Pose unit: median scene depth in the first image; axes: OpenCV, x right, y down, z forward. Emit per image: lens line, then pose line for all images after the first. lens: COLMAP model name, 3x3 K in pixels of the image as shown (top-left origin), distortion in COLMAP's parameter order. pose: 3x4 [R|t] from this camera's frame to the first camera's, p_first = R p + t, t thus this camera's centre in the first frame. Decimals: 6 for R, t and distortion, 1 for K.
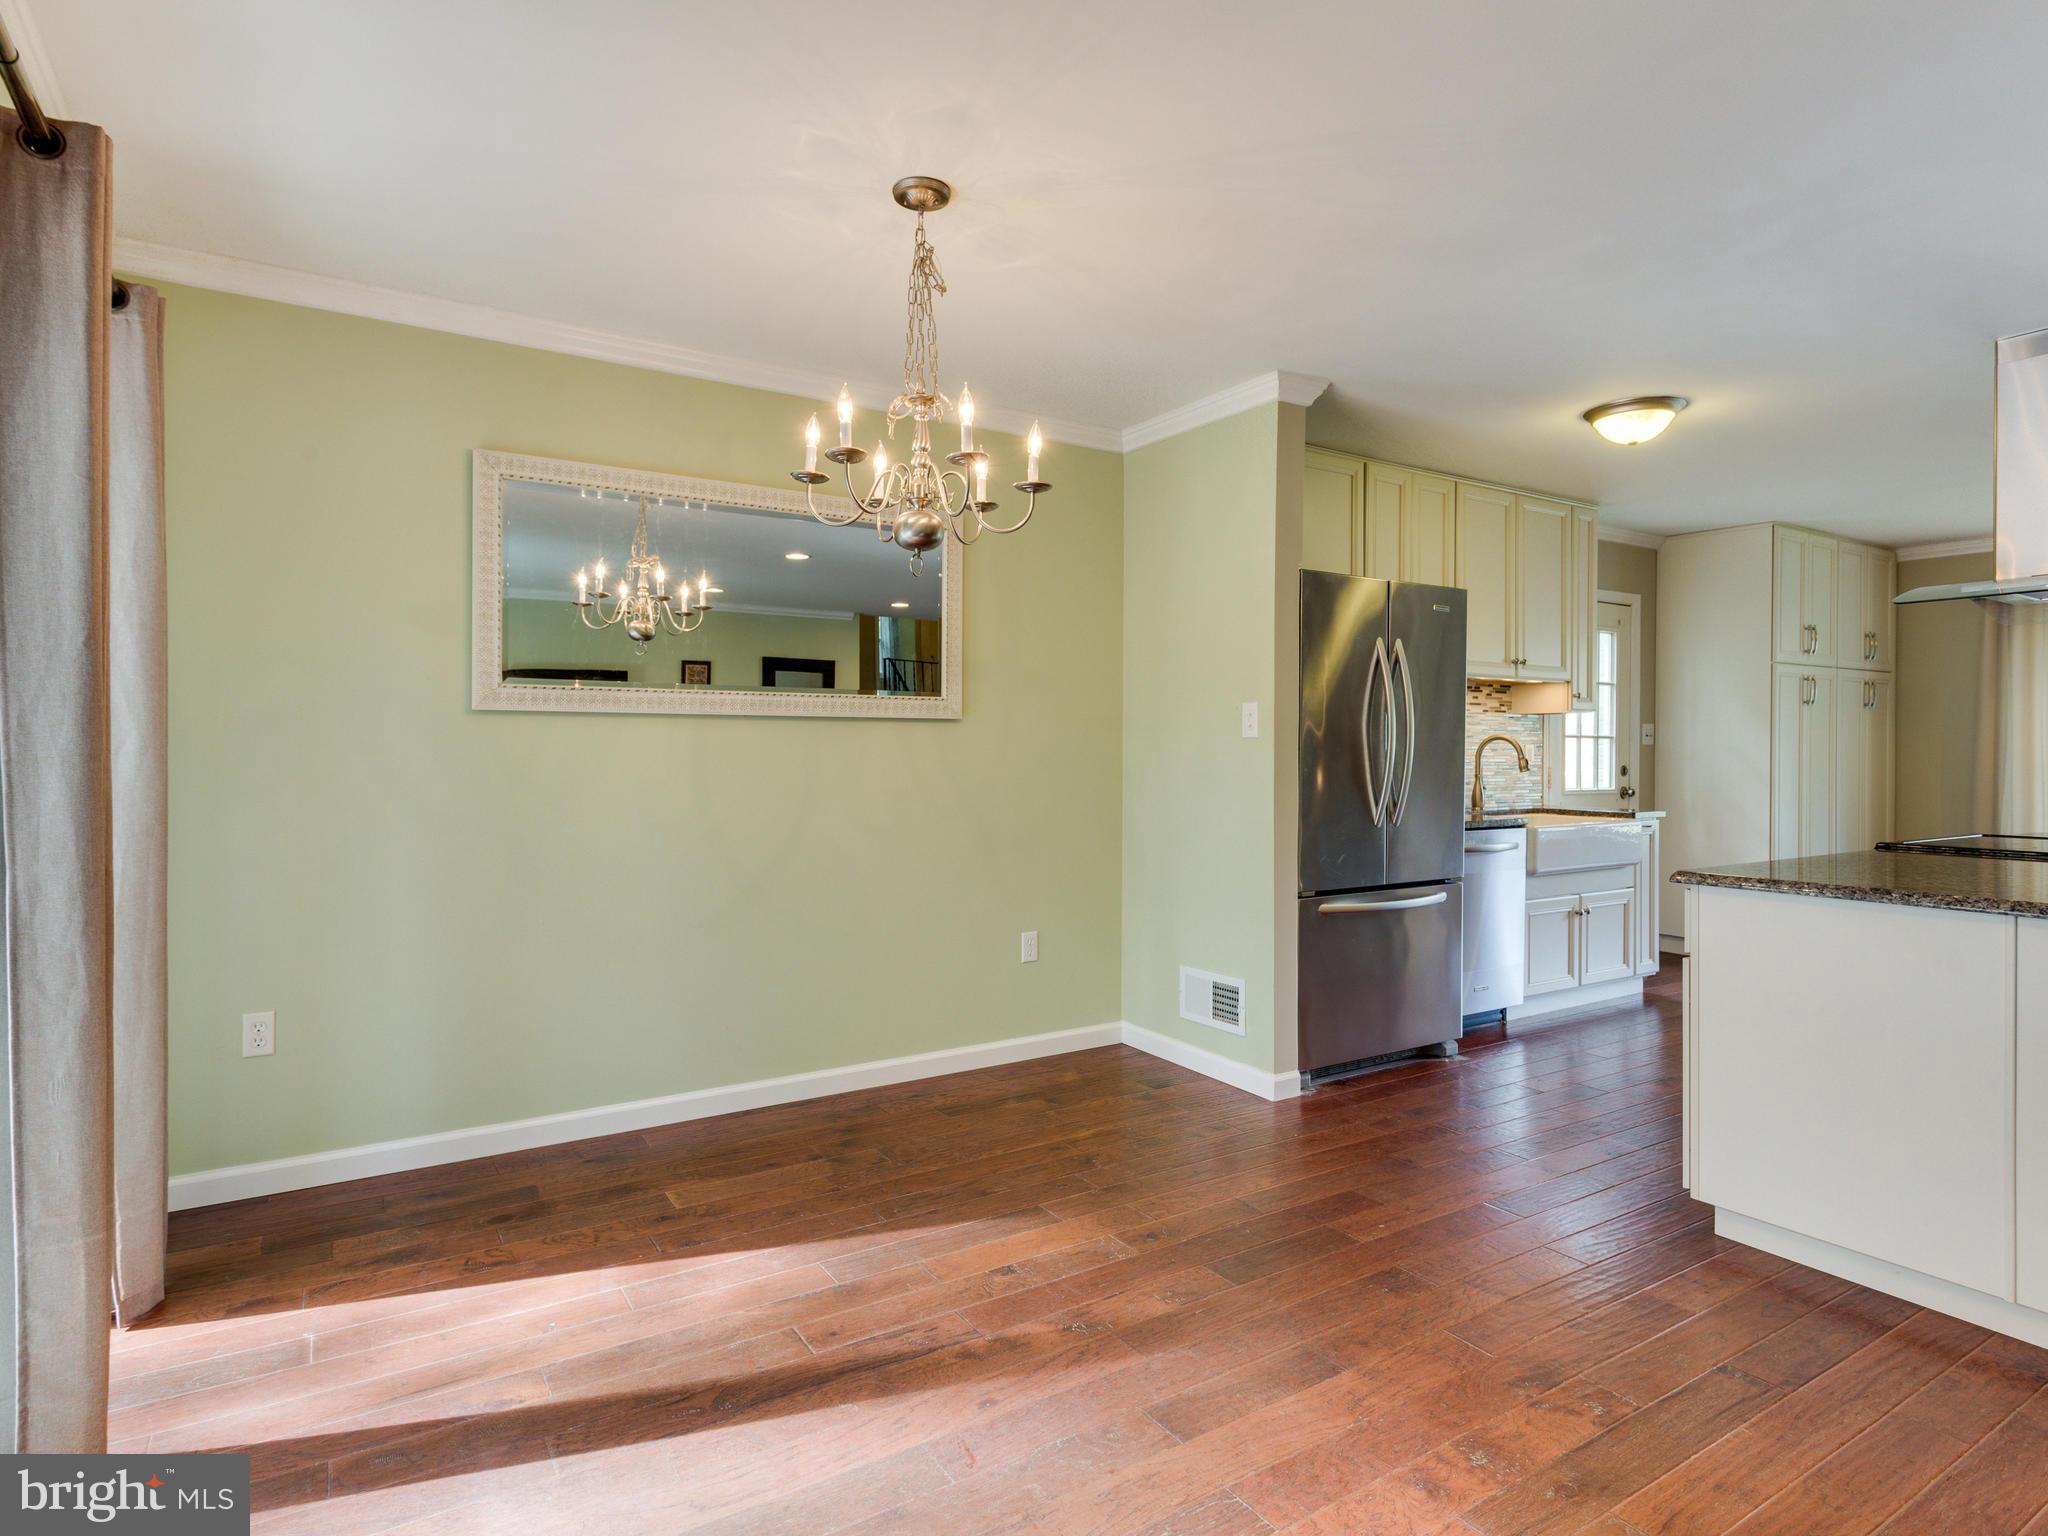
lens RADIAL K [[1115.9, 0, 1019.3], [0, 1115.9, 747.1], [0, 0, 1]] dist [0.008474, -0.000042]
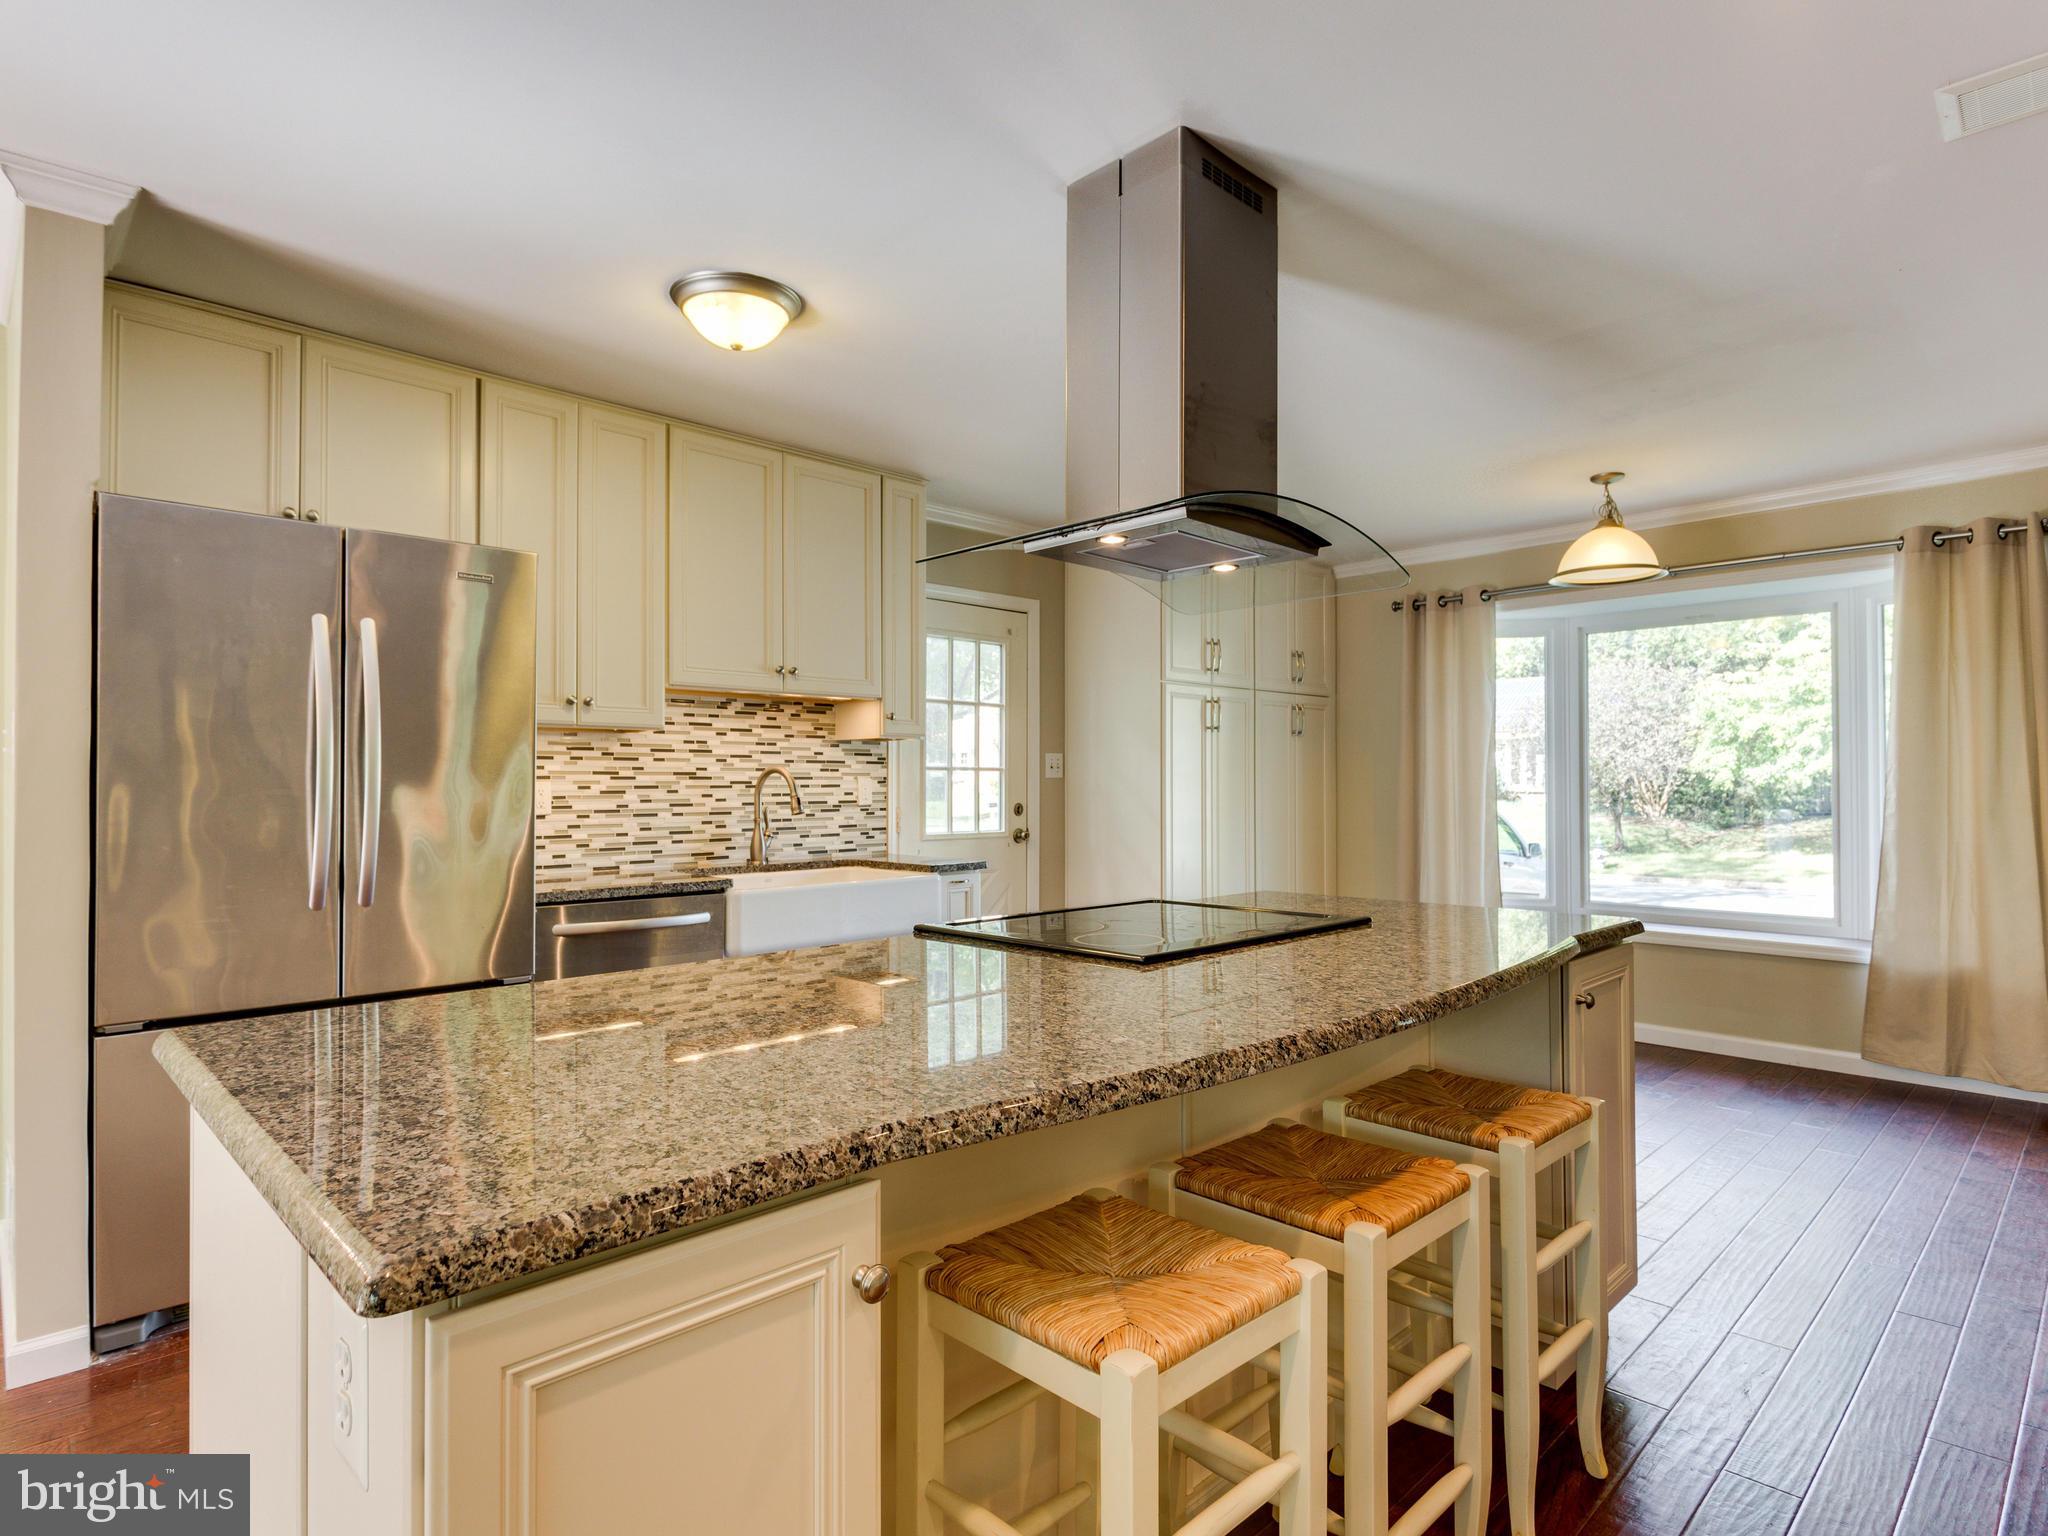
lens RADIAL K [[1101.8, 0, 1013.3], [0, 1101.8, 769.8], [0, 0, 1]] dist [0.005396, -0.001381]
pose [[0.980830, -0.002584, 0.194848, 0.584884], [0.004556, 0.999943, -0.009676, -0.000770], [-0.194812, 0.010378, 0.980786, 0.297469]]
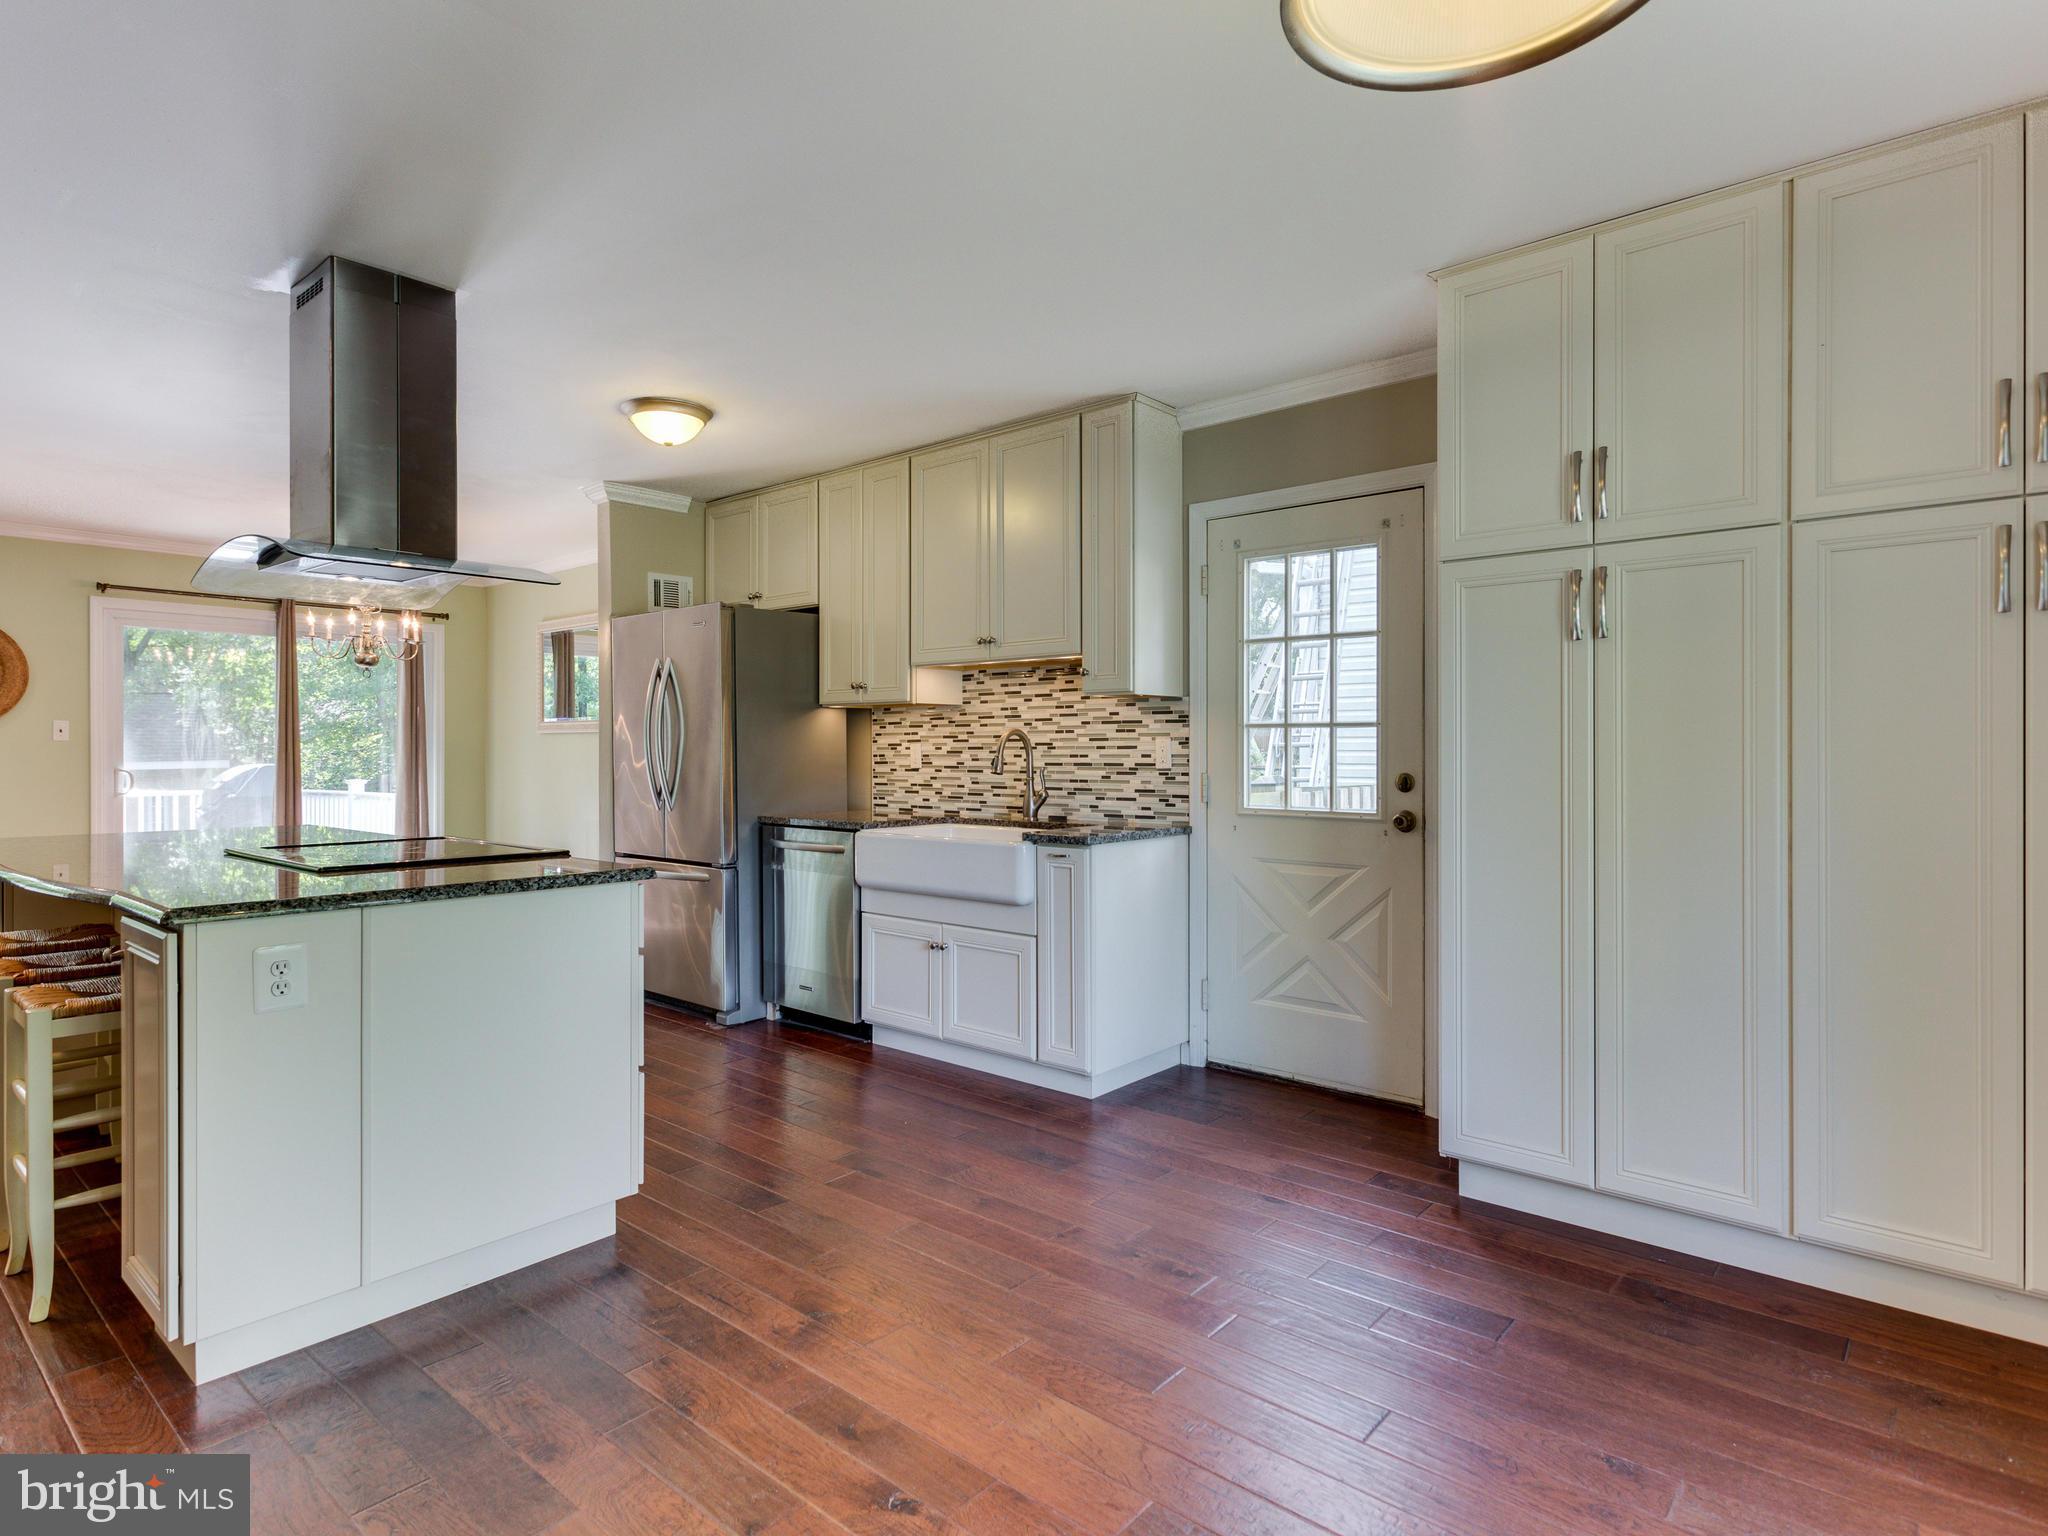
lens RADIAL K [[1115.9, 0, 1019.3], [0, 1115.9, 747.1], [0, 0, 1]] dist [0.008474, -0.000042]
pose [[0.279255, -0.005550, -0.960201, 1.609634], [0.003374, 0.999983, -0.004799, 0.008397], [0.960211, -0.001900, 0.279269, 1.023761]]
